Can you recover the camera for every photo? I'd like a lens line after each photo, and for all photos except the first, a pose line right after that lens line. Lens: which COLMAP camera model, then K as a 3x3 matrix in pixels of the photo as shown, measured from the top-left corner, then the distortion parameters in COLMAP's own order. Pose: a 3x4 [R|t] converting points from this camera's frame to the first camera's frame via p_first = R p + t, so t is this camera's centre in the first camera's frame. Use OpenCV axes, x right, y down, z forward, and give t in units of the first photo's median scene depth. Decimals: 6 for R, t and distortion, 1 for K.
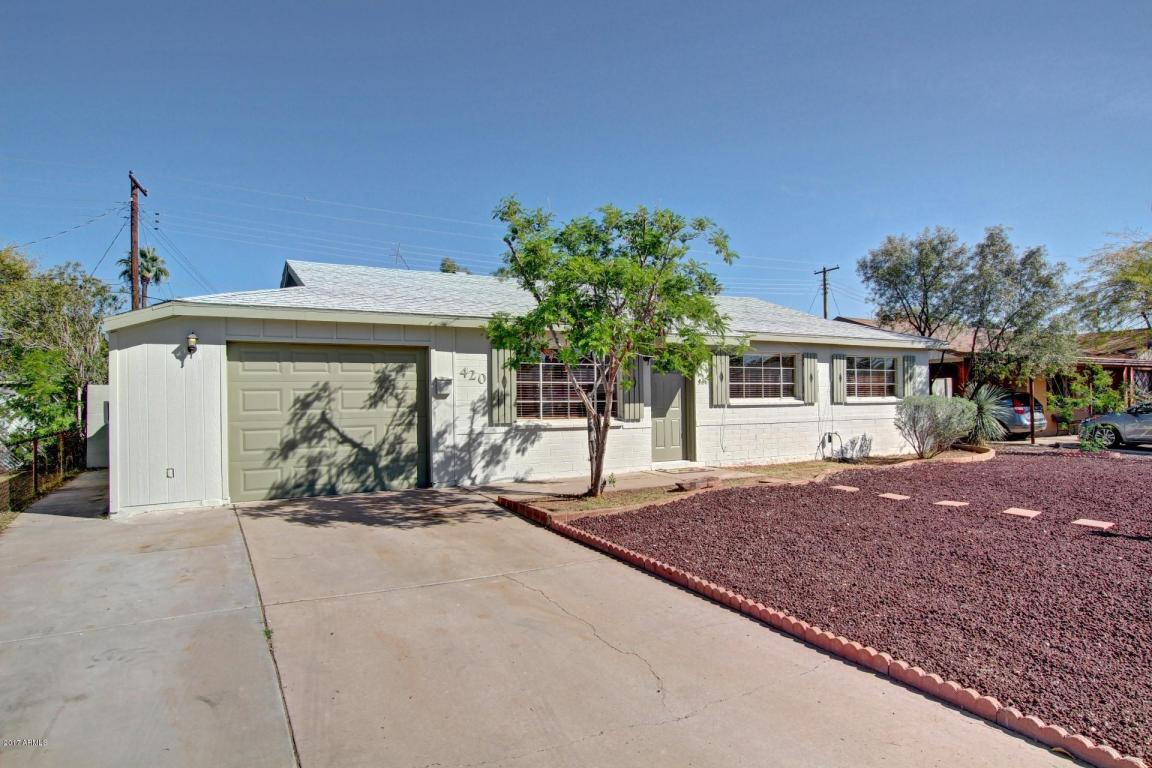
lens RADIAL K [[679.5, 0, 577.4], [0, 679.5, 387.2], [0, 0, 1]] dist [-0.002262, 0.000520]
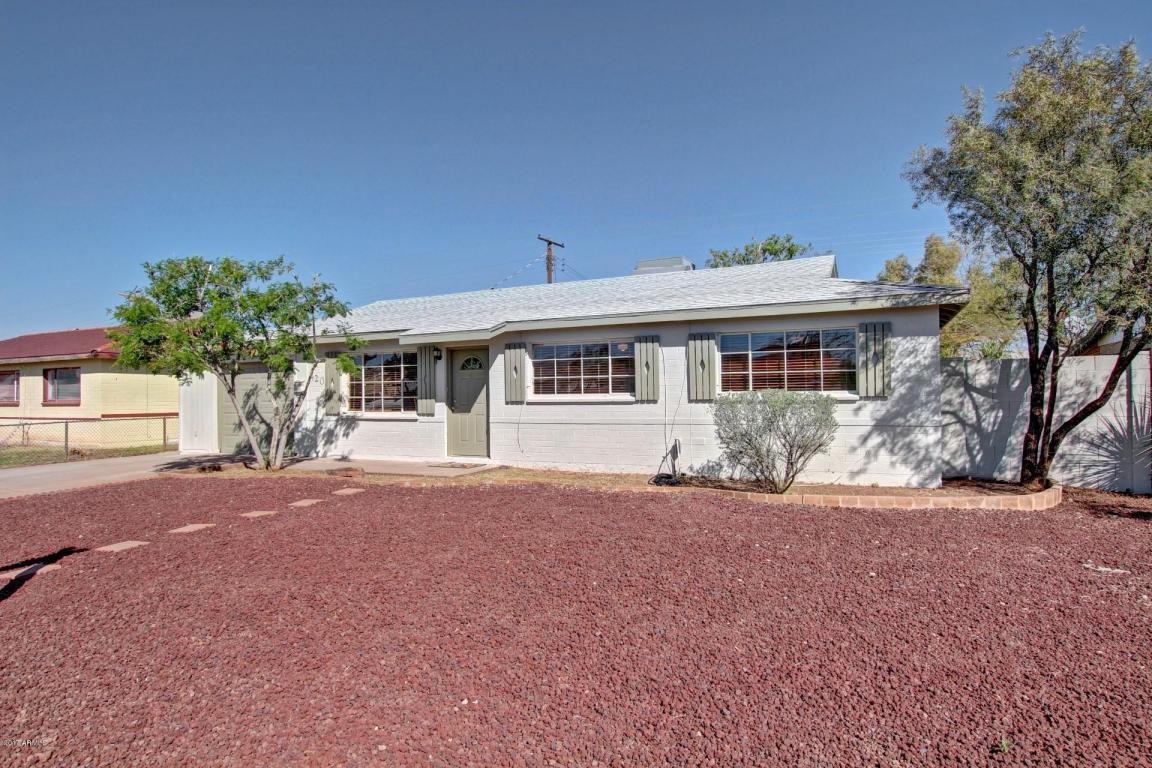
lens RADIAL K [[616.0, 0, 575.7], [0, 616.0, 382.2], [0, 0, 1]] dist [0.005050, 0.000321]
pose [[0.560638, -0.009653, -0.828005, 1.128655], [0.023575, 0.999713, 0.004308, -0.002827], [0.827725, -0.021936, 0.560705, 0.692563]]
